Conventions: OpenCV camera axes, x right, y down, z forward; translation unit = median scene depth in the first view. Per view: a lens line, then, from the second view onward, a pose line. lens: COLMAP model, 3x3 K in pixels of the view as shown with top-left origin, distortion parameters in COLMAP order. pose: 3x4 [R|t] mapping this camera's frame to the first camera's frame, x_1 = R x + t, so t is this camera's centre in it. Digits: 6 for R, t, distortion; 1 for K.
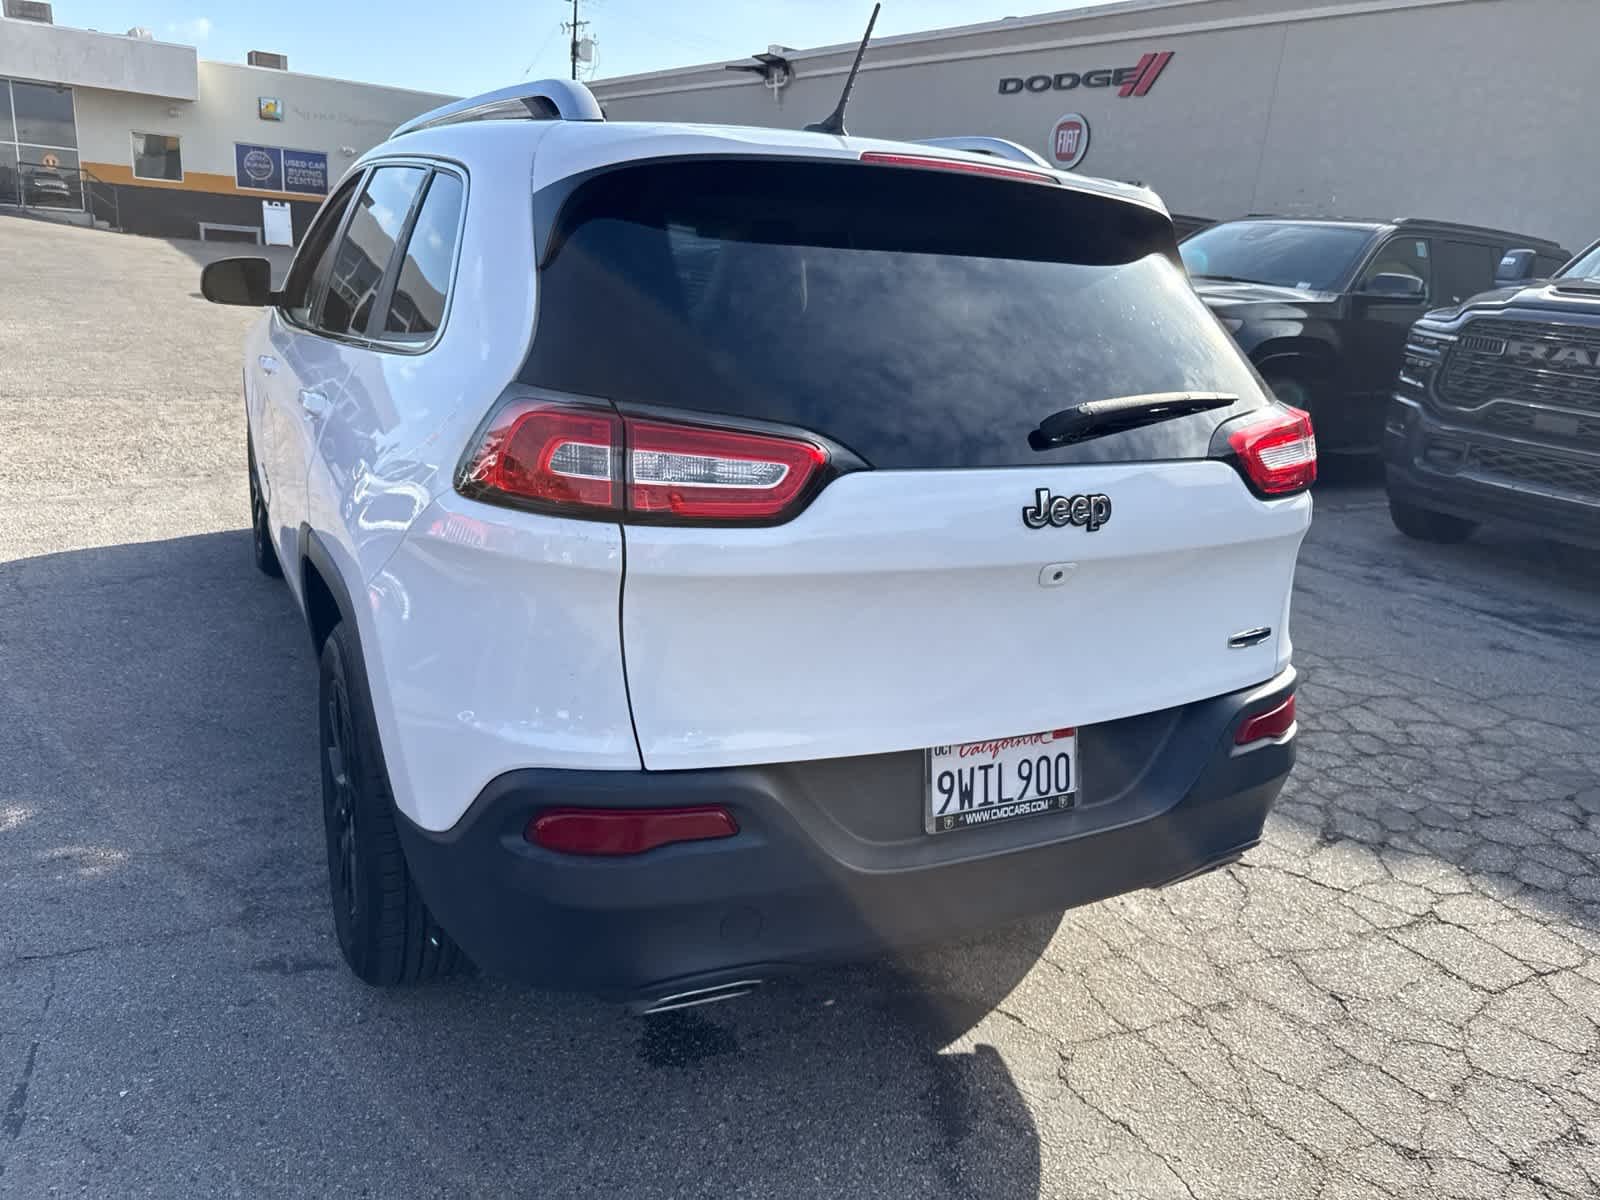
lens RADIAL K [[1139.1, 0, 804.3], [0, 1139.1, 604.1], [0, 0, 1]] dist [0.008262, -0.009950]
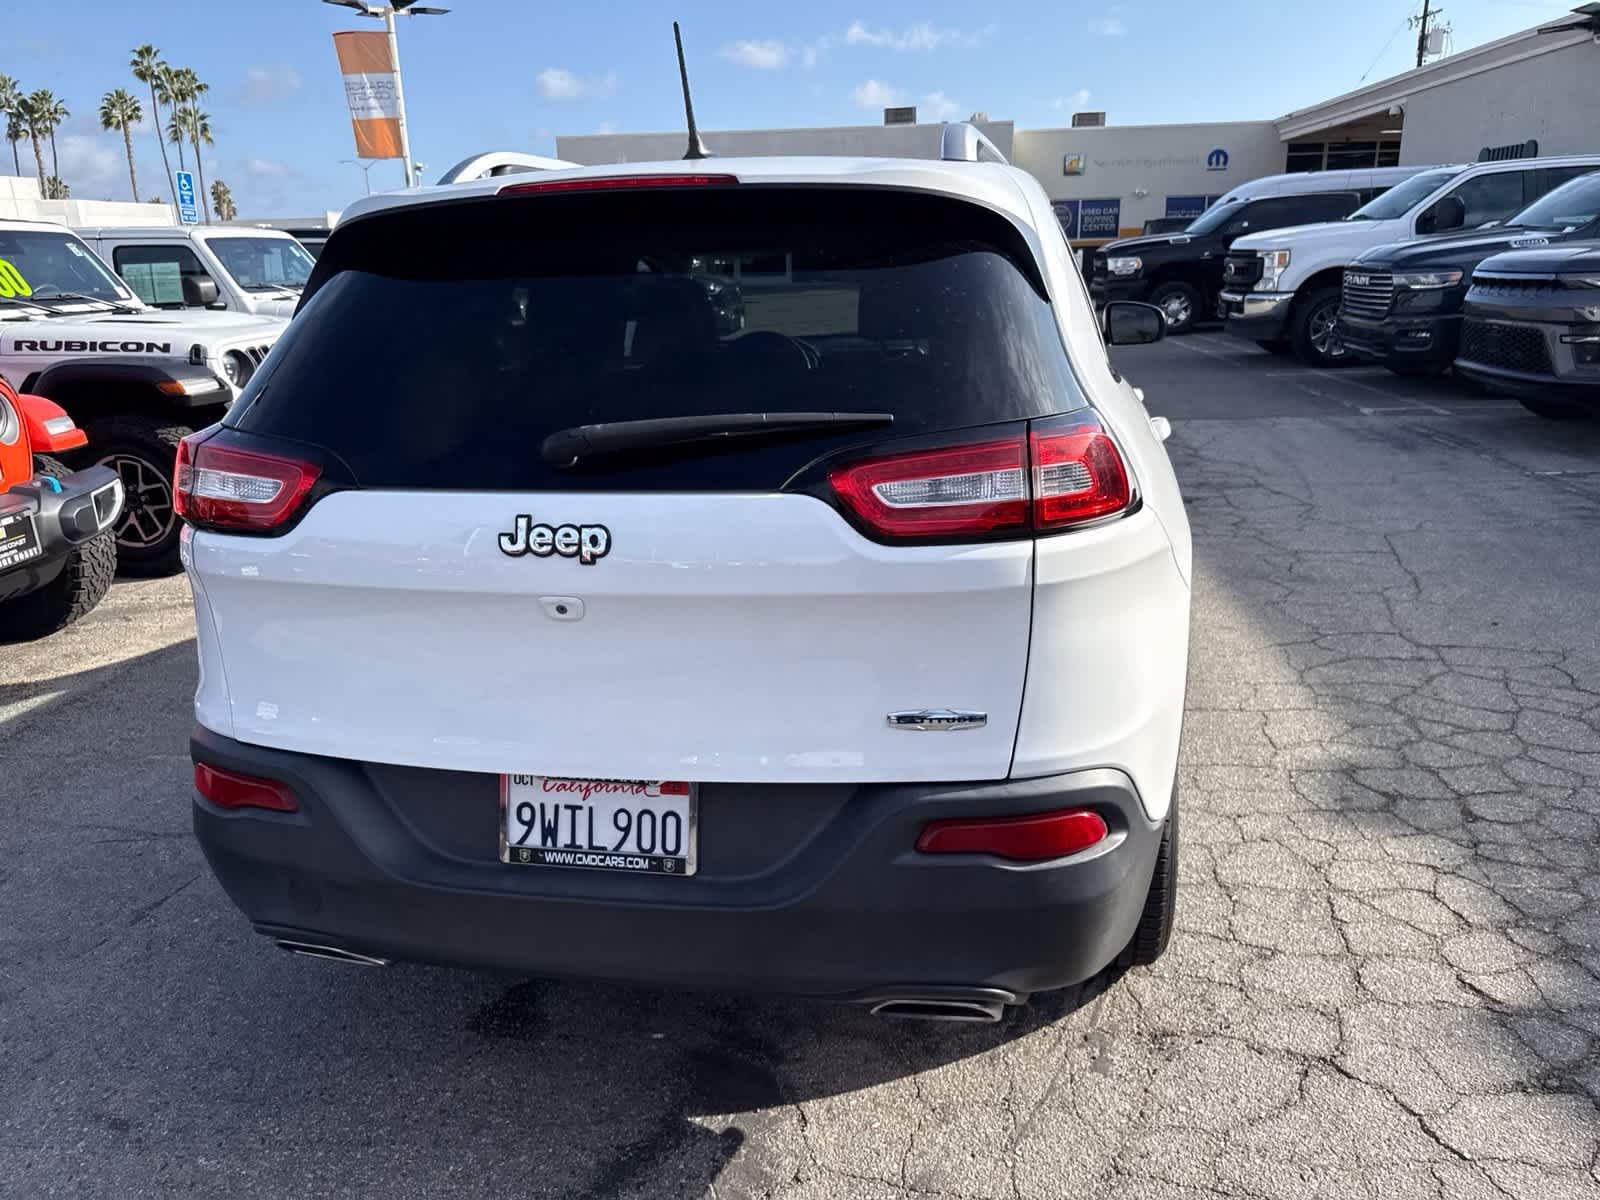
lens RADIAL K [[1135.5, 0, 804.4], [0, 1135.5, 607.8], [0, 0, 1]] dist [0.005161, -0.009290]
pose [[0.772922, 0.084677, -0.628825, 0.624371], [-0.098594, 0.995045, 0.012805, -0.037755], [0.626794, 0.052101, 0.777441, 0.262736]]
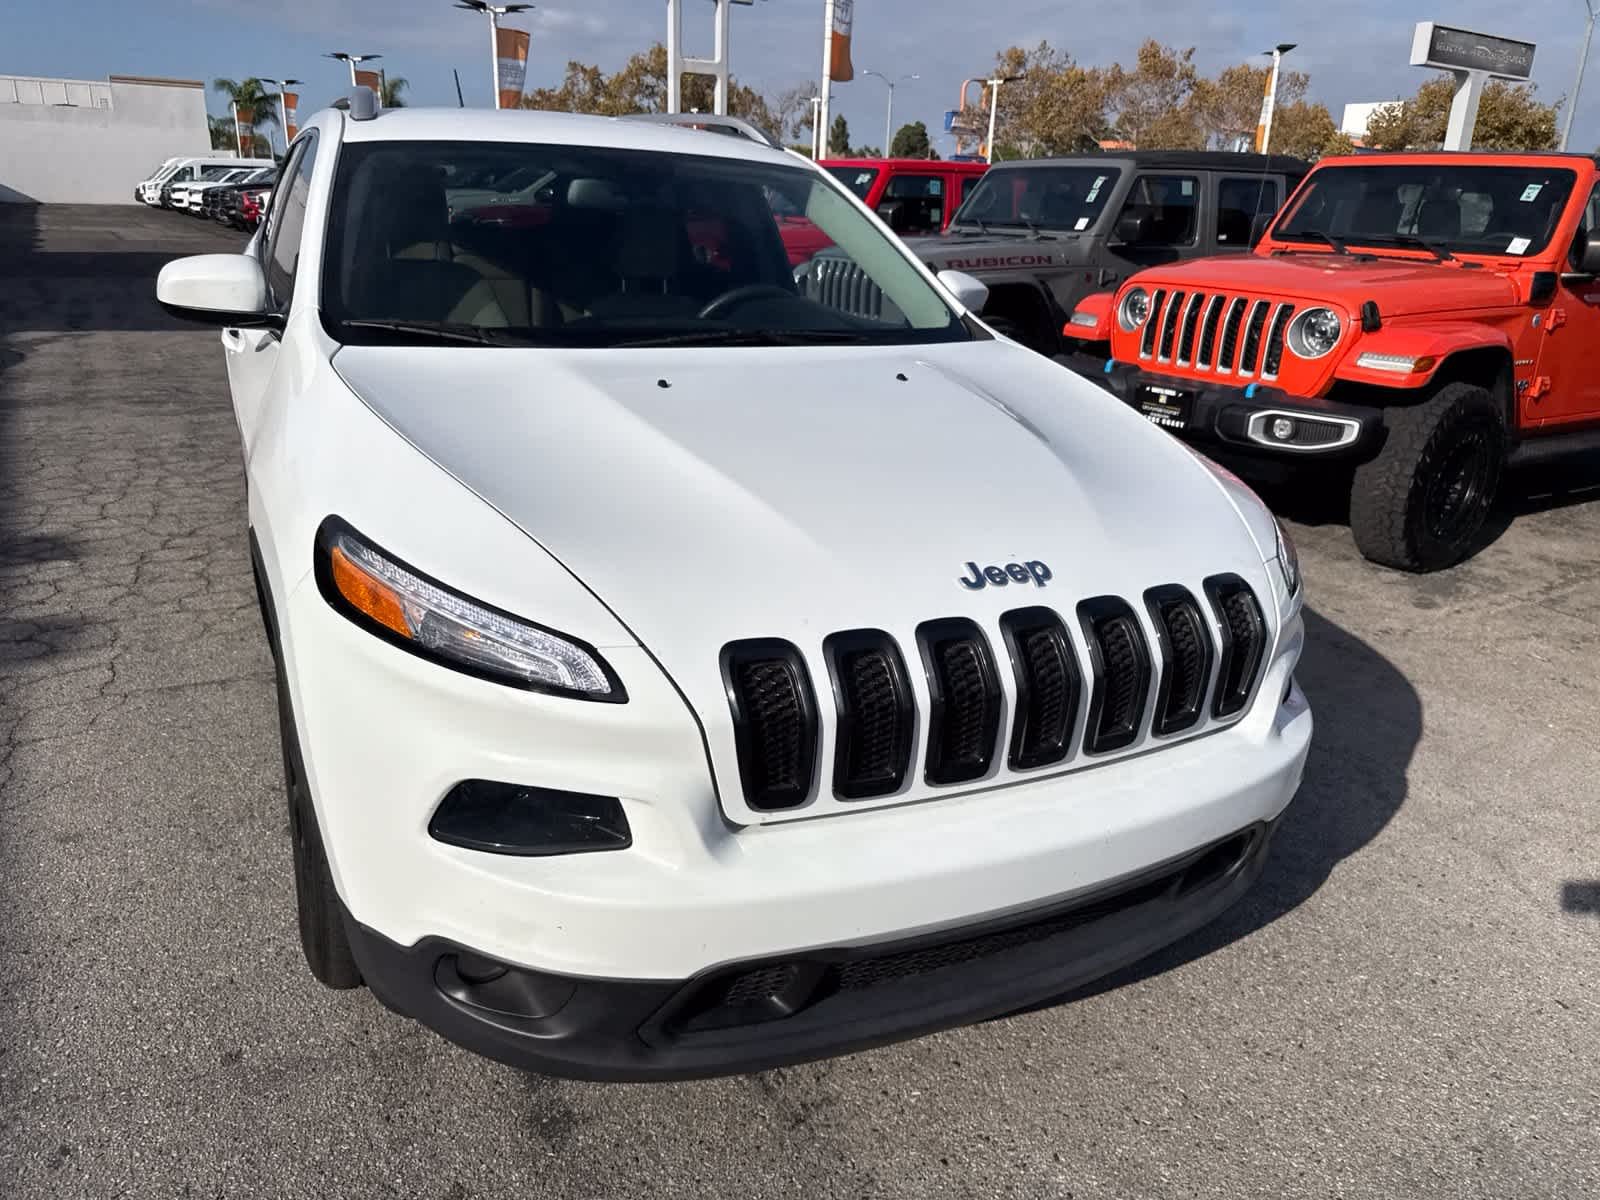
lens RADIAL K [[1138.9, 0, 808.2], [0, 1138.9, 595.2], [0, 0, 1]] dist [0.003015, -0.007568]
pose [[-0.992597, -0.117858, -0.029330, -0.526771], [-0.112014, 0.795023, 0.596148, -0.863068], [-0.046942, 0.595020, -0.802339, 2.612861]]
